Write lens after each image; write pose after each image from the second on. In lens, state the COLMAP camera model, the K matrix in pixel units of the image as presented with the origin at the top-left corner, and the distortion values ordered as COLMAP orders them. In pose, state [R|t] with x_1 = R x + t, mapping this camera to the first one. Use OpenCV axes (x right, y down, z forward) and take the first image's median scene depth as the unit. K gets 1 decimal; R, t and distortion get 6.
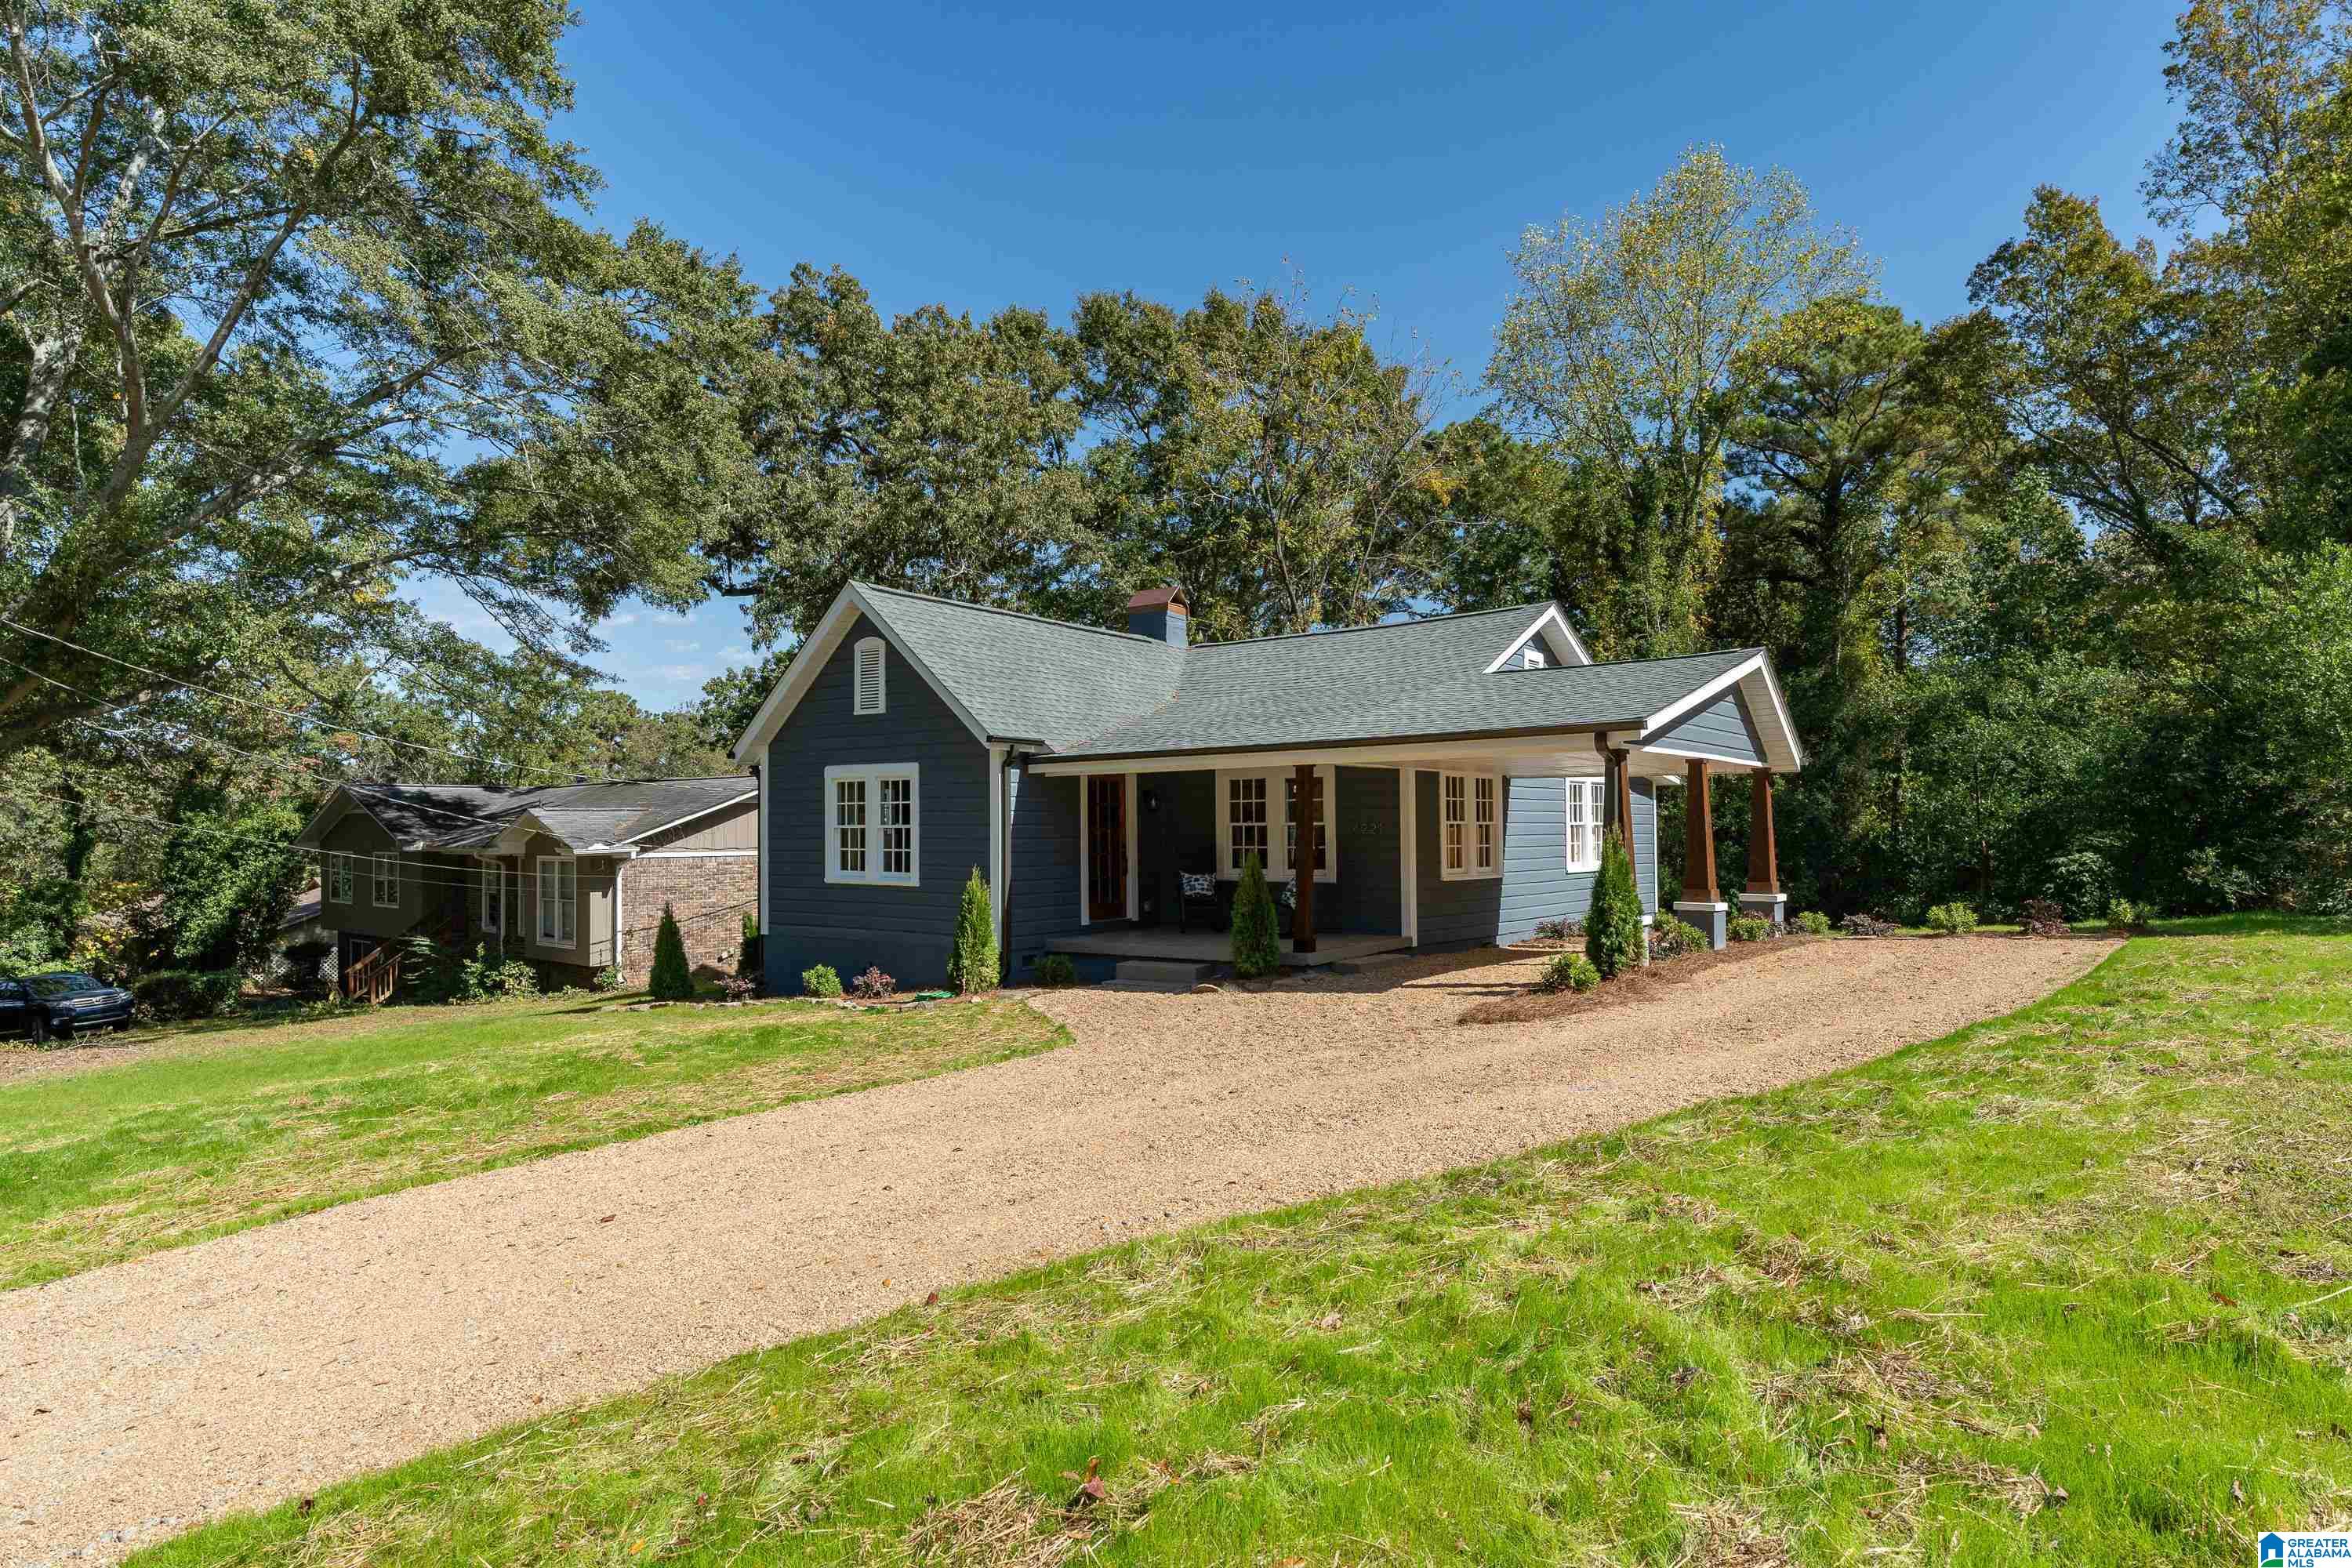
lens RADIAL K [[1364.5, 0, 1180.6], [0, 1364.5, 800.3], [0, 0, 1]] dist [-0.001527, -0.000057]
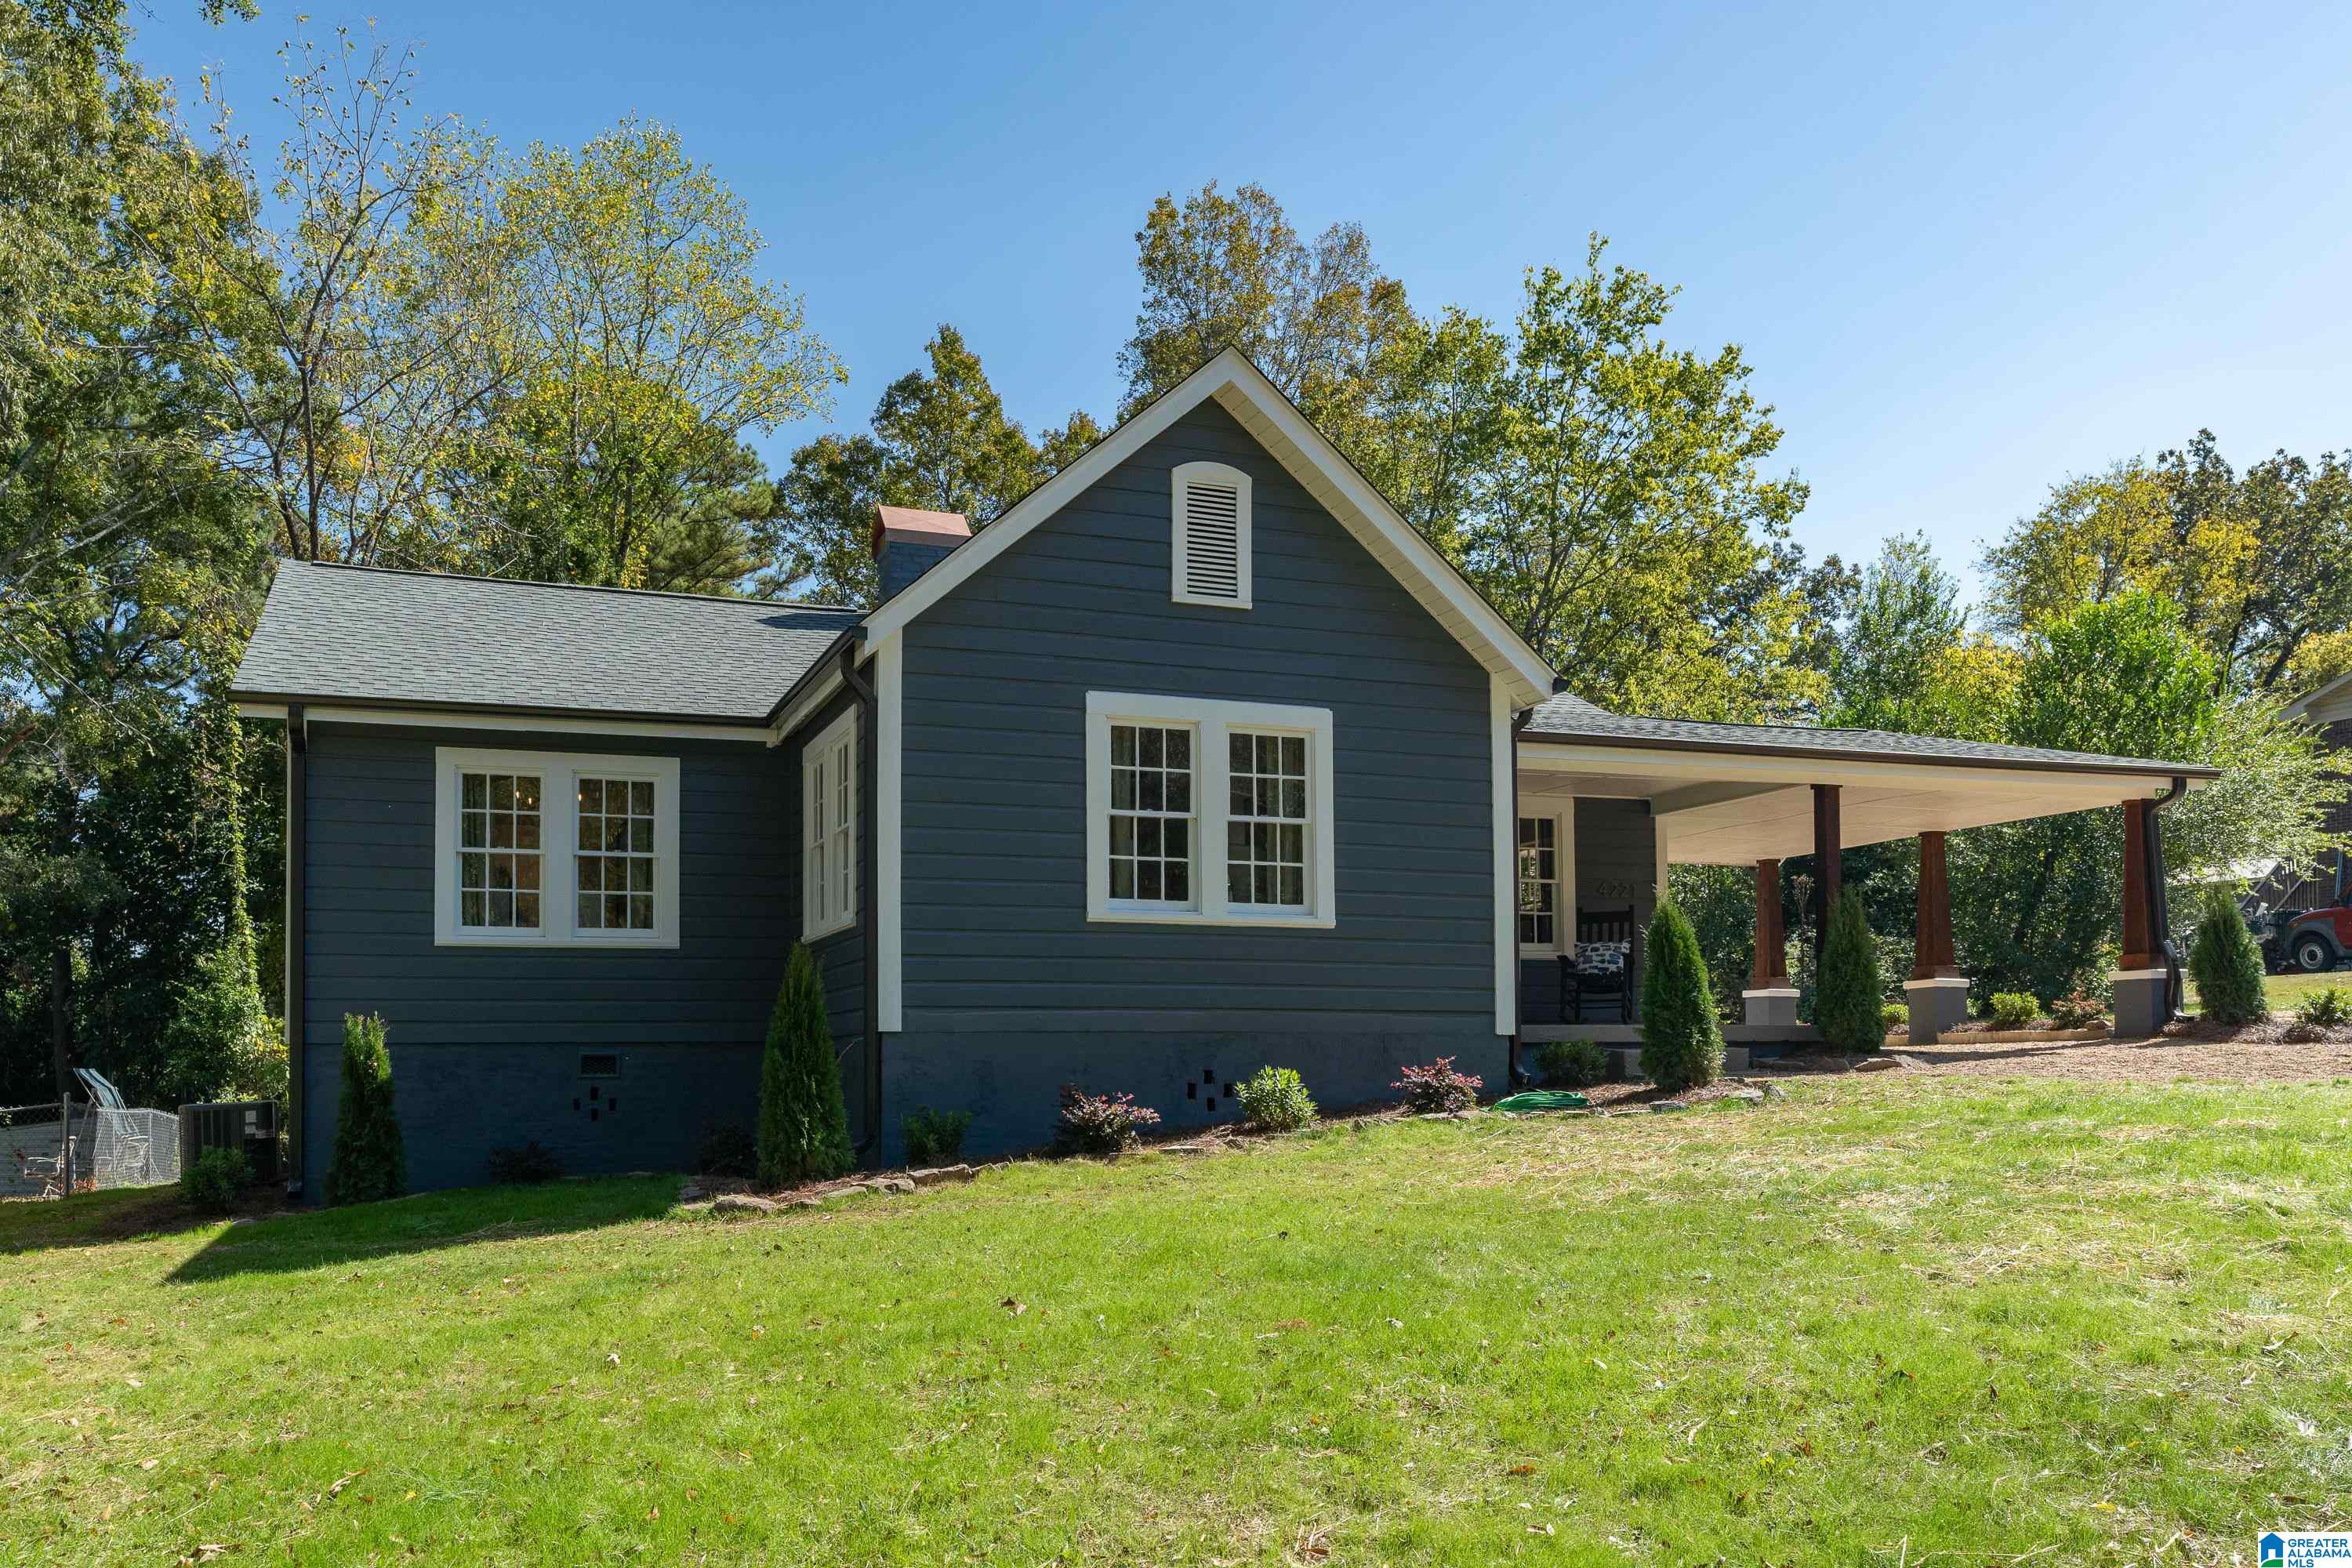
lens RADIAL K [[1779.2, 0, 1098.2], [0, 1779.2, 979.9], [0, 0, 1]] dist [-0.007309, -0.001772]
pose [[0.555453, 0.040875, 0.830543, -0.771904], [-0.018936, 0.999154, -0.036508, 0.102064], [-0.831332, 0.004551, 0.555757, 0.612948]]
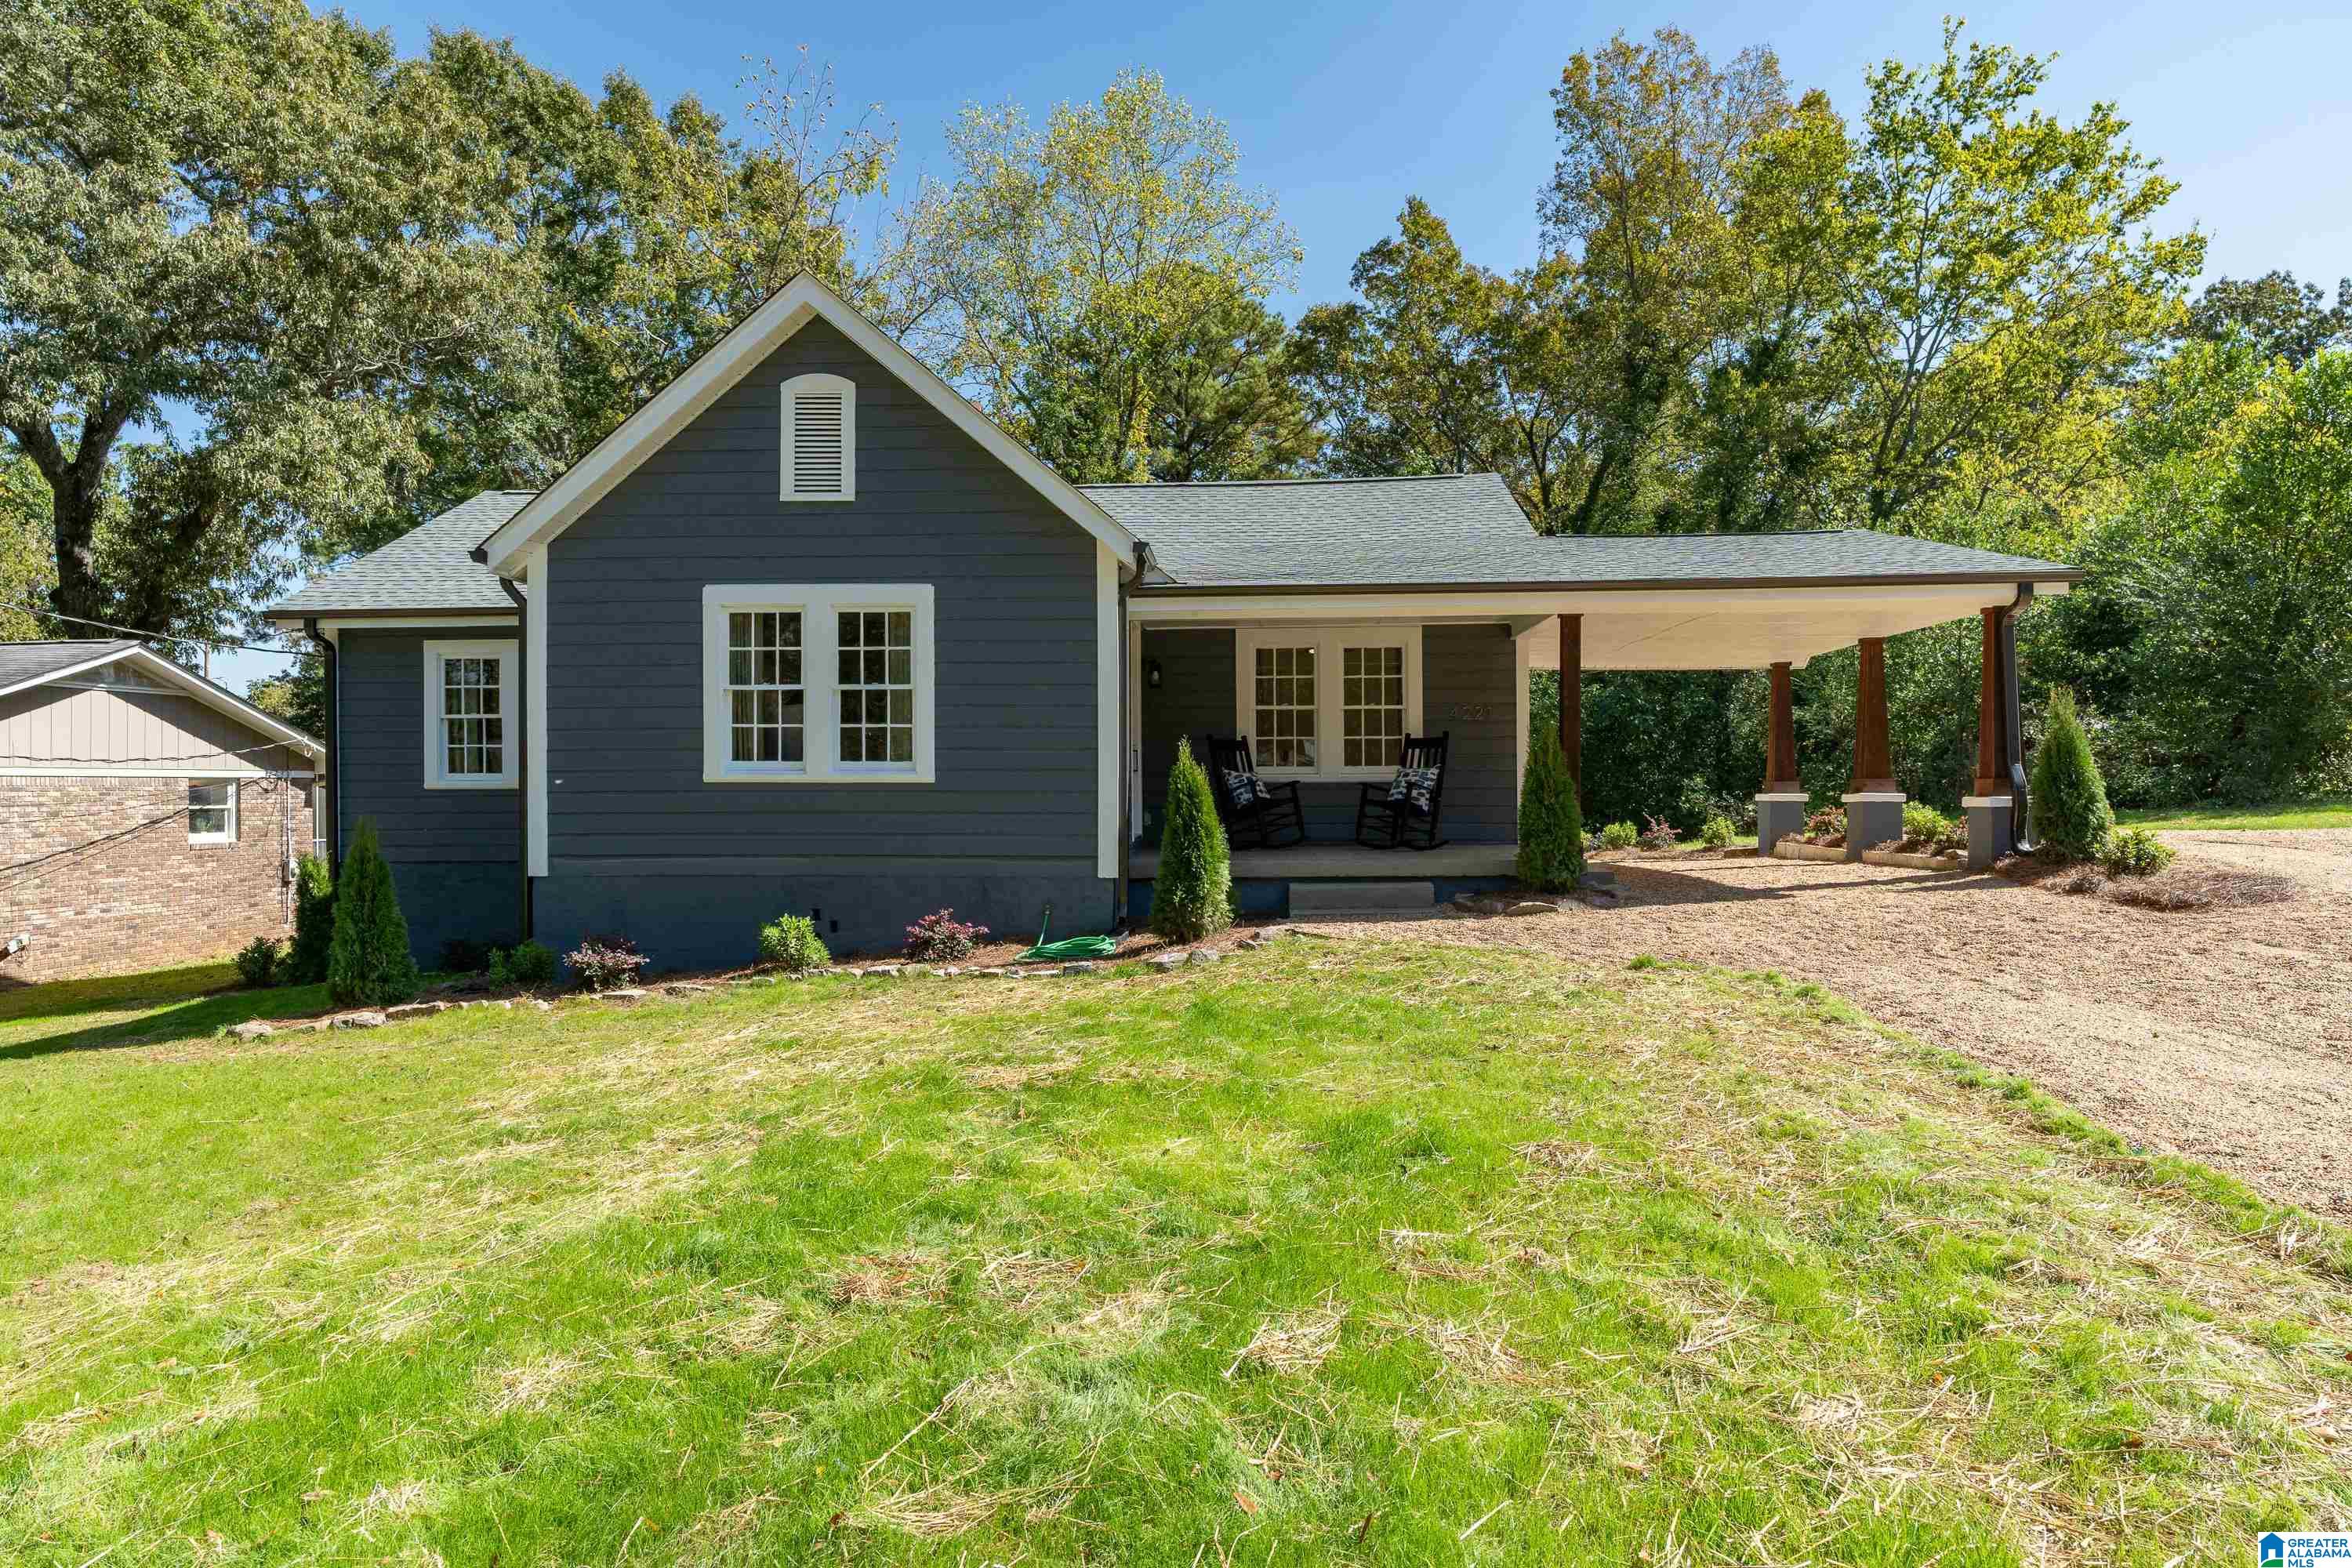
lens RADIAL K [[1417.2, 0, 1193.8], [0, 1417.2, 783.2], [0, 0, 1]] dist [-0.002593, -0.000594]
pose [[0.821884, 0.006277, 0.569620, -0.420417], [-0.014620, 0.999842, 0.010078, 0.049852], [-0.569467, -0.016611, 0.821846, 0.363502]]
